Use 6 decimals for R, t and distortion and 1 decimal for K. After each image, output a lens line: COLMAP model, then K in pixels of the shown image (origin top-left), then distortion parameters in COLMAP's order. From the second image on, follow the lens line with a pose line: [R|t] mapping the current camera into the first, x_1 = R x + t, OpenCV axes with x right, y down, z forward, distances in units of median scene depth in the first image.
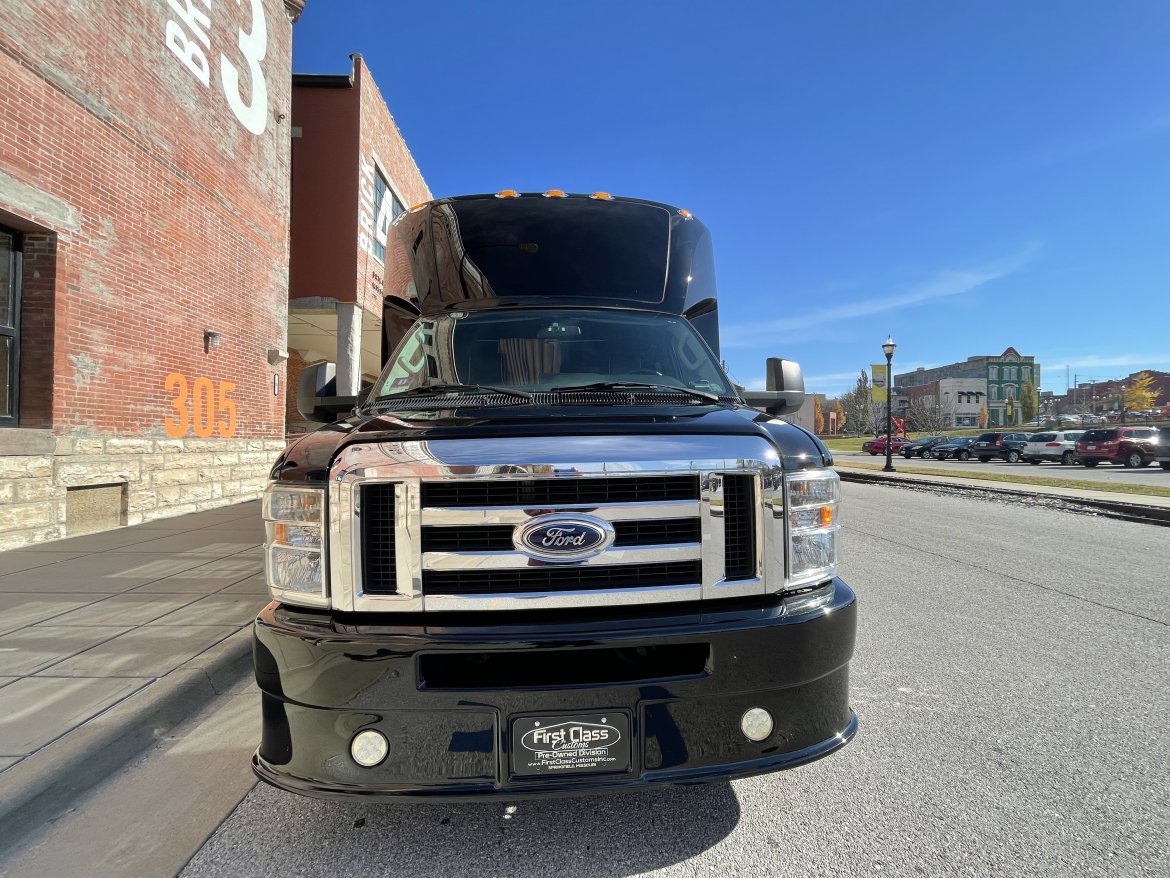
lens RADIAL K [[494.8, 0, 583.7], [0, 494.8, 438.7], [0, 0, 1]] dist [0.001212, 0.000594]
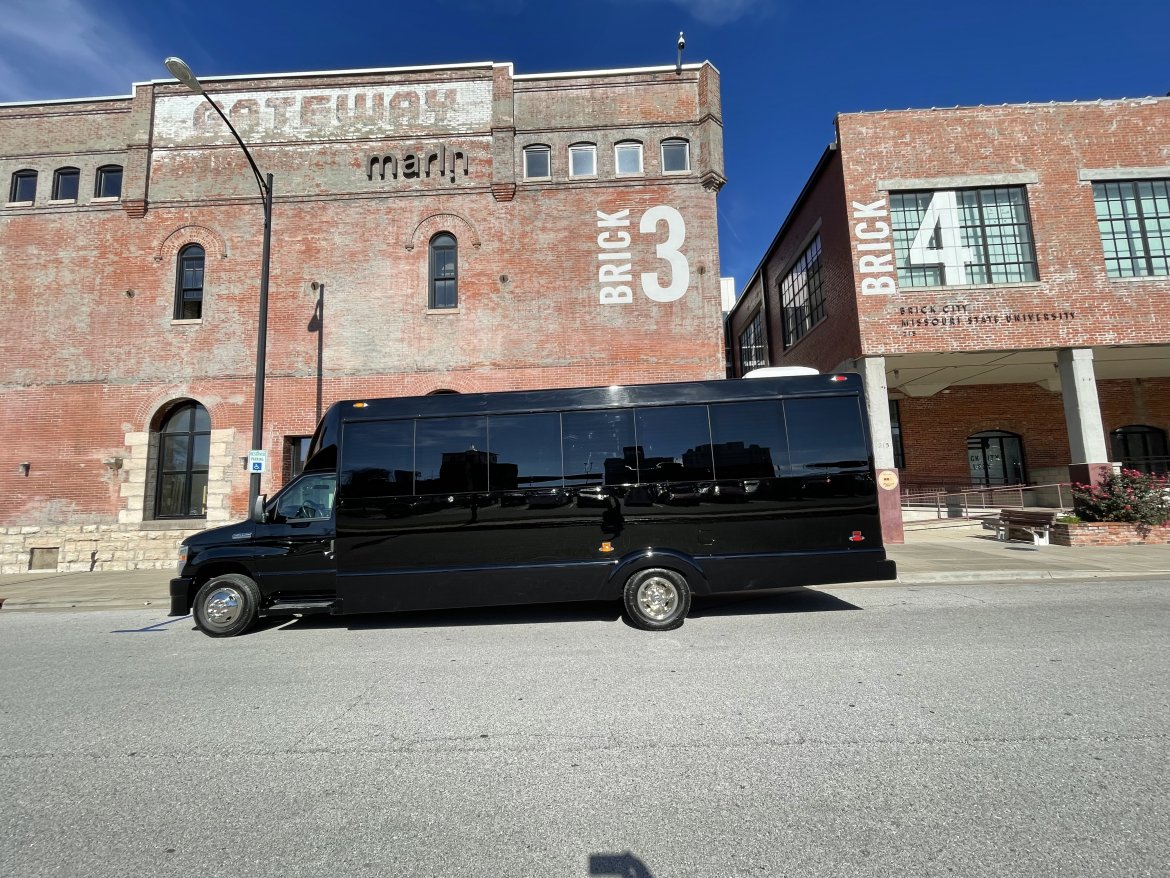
lens RADIAL K [[494.8, 0, 588.2], [0, 494.8, 440.5], [0, 0, 1]] dist [0.001212, 0.000594]
pose [[-0.086863, -0.118227, -0.989180, 0.893947], [0.039083, 0.991764, -0.121968, -0.034831], [0.995453, -0.049255, -0.081527, 0.978180]]
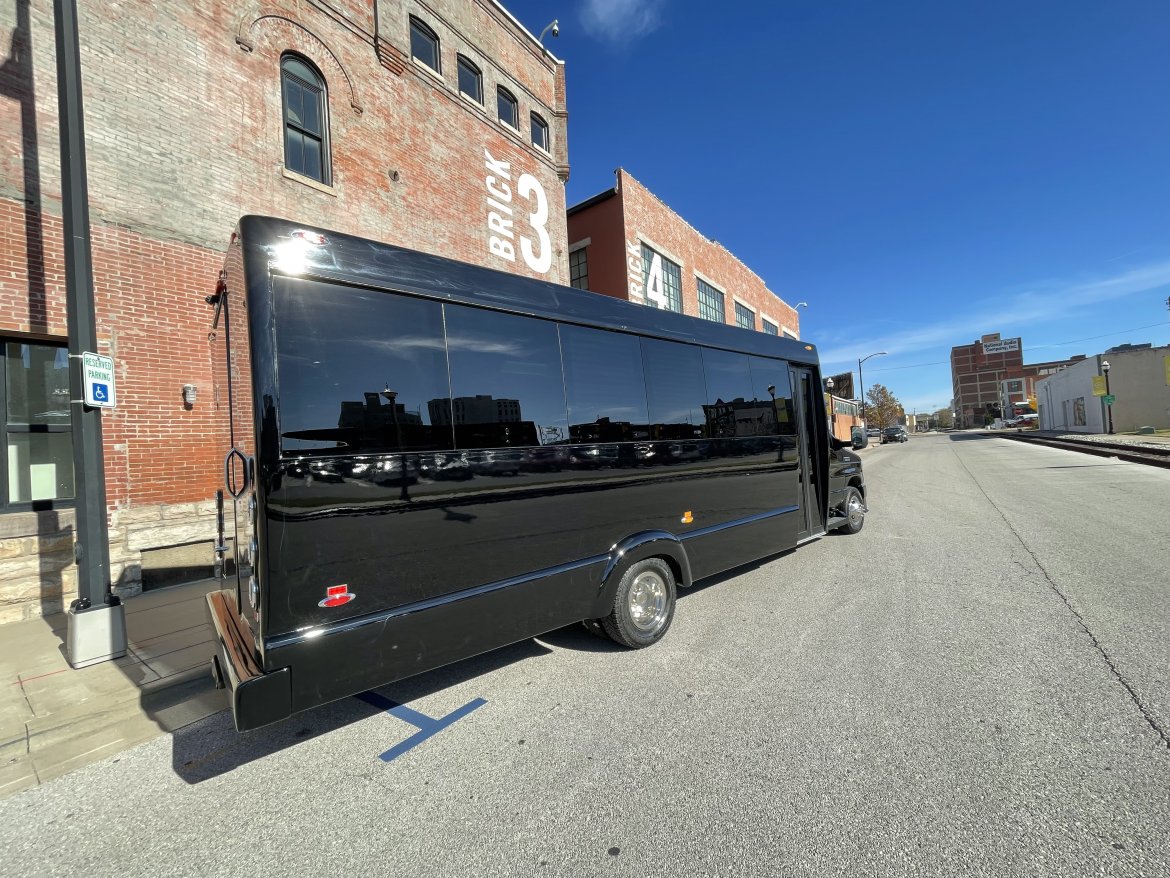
lens RADIAL K [[476.8, 0, 589.2], [0, 476.8, 437.3], [0, 0, 1]] dist [0.000981, 0.002002]
pose [[0.772925, -0.071222, -0.630488, 0.423053], [0.072647, 0.997079, -0.023574, -0.056818], [0.630325, -0.027581, 0.775841, -0.112899]]
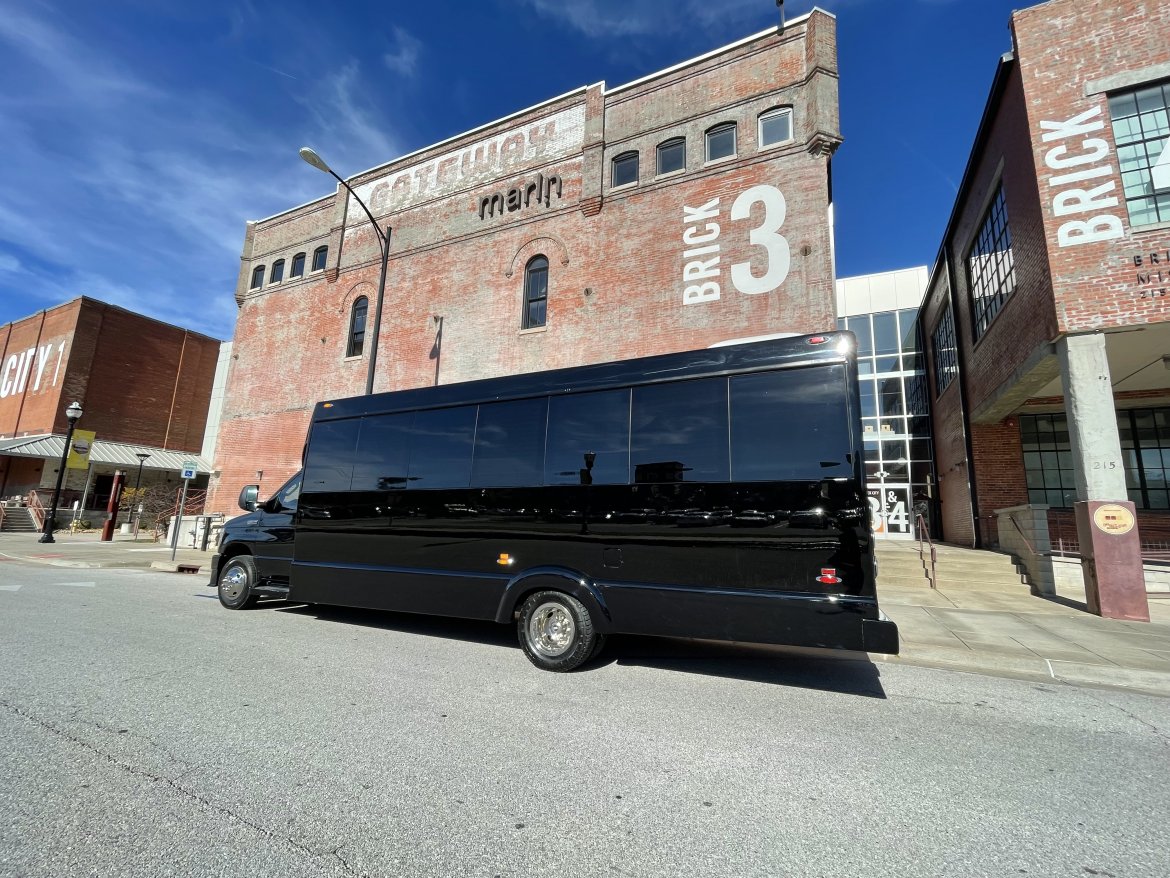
lens RADIAL K [[494.8, 0, 587.7], [0, 494.8, 440.0], [0, 0, 1]] dist [0.001212, 0.000594]
pose [[-0.476425, -0.177279, -0.861157, 0.651311], [-0.031633, 0.982283, -0.184714, -0.000508], [0.878646, -0.060761, -0.473593, 1.349881]]
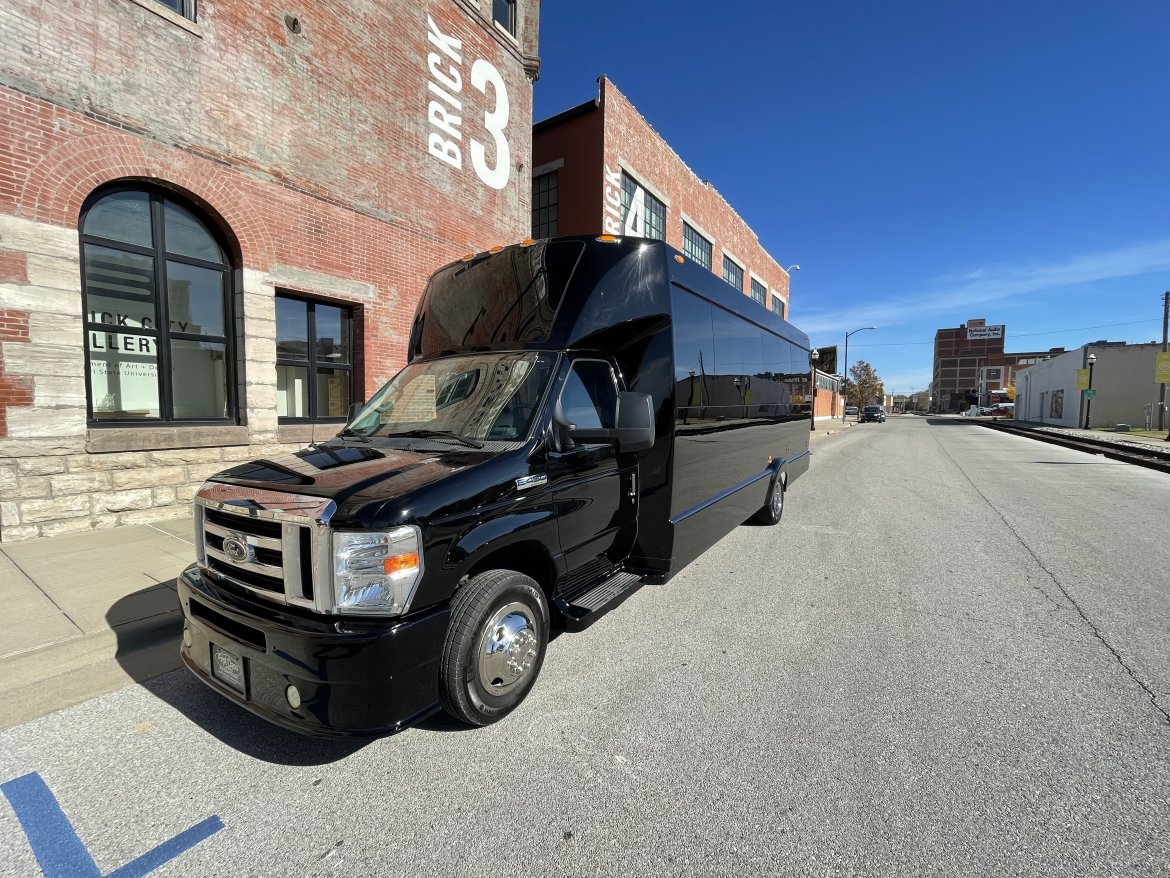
lens RADIAL K [[494.8, 0, 587.5], [0, 494.8, 437.0], [0, 0, 1]] dist [0.001212, 0.000594]
pose [[0.807046, 0.035700, -0.589409, 0.363278], [0.001095, 0.998079, 0.061951, -0.054564], [0.590488, -0.050642, 0.805456, 0.068505]]
